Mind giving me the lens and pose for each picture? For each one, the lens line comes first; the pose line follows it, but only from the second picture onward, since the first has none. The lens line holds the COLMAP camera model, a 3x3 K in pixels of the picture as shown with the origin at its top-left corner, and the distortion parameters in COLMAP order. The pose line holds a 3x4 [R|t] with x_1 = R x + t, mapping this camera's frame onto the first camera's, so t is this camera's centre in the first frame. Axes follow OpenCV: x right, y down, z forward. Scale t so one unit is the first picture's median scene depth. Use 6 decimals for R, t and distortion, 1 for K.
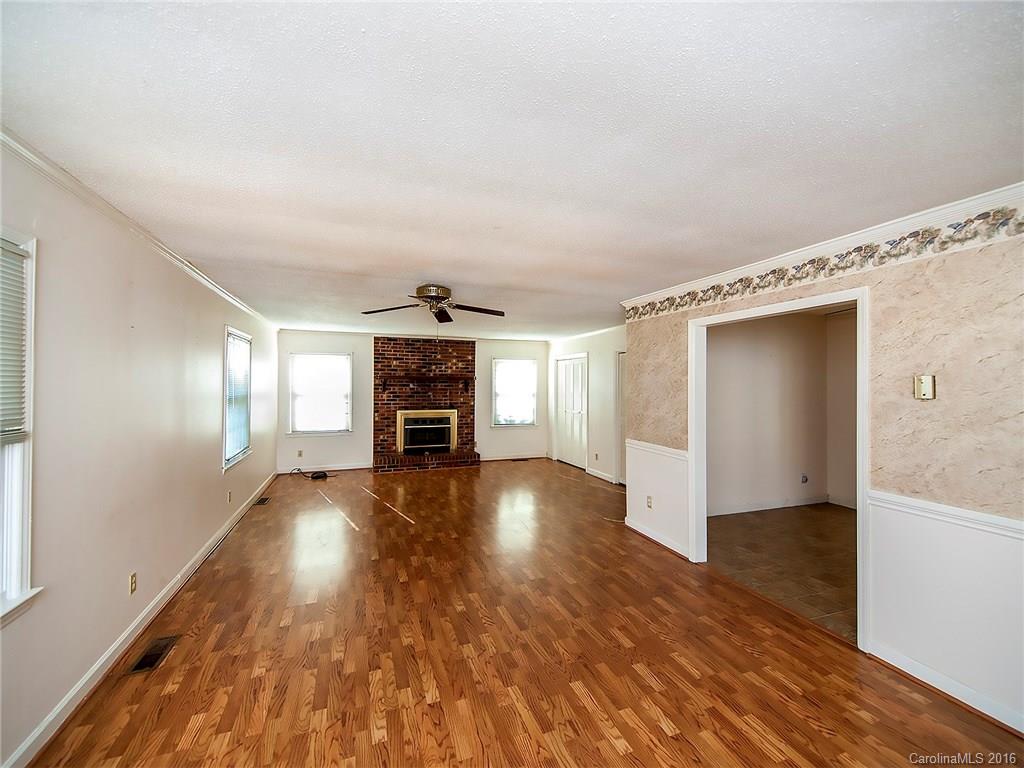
lens RADIAL K [[417.6, 0, 510.3], [0, 417.6, 383.5], [0, 0, 1]] dist [0.016340, -0.001192]
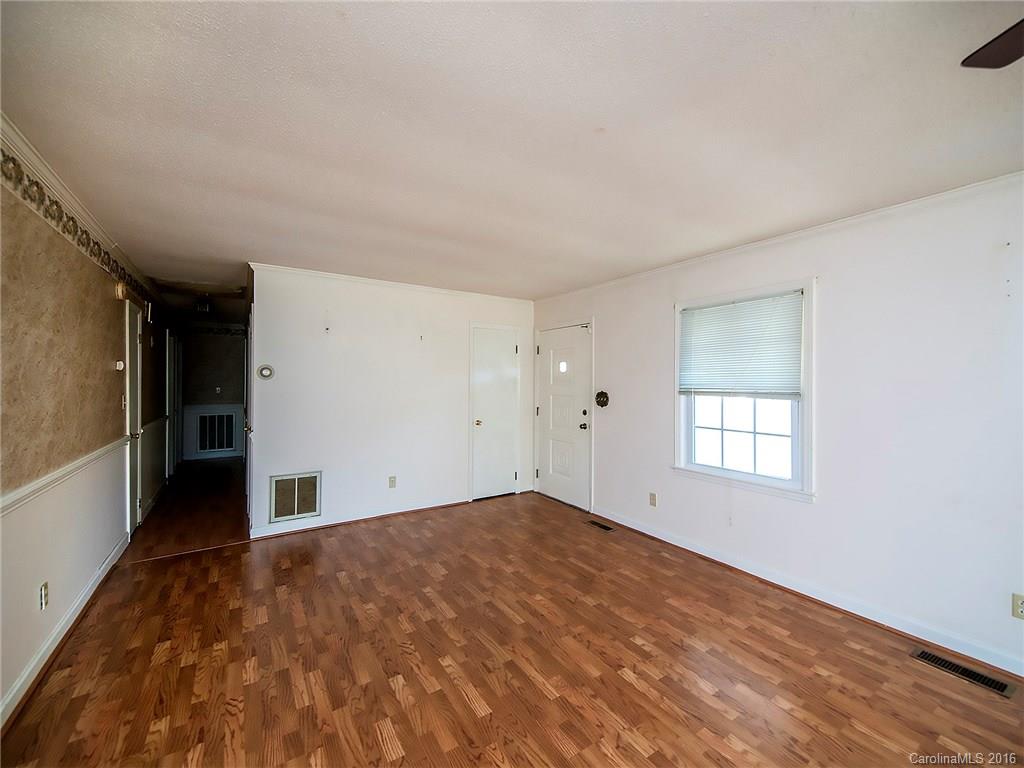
lens RADIAL K [[417.6, 0, 513.6], [0, 417.6, 382.9], [0, 0, 1]] dist [0.016340, -0.001192]
pose [[-0.974357, -0.010619, -0.224756, 0.155654], [-0.010348, 0.999944, -0.002383, 0.031086], [0.224769, 0.000004, -0.974412, 0.966514]]
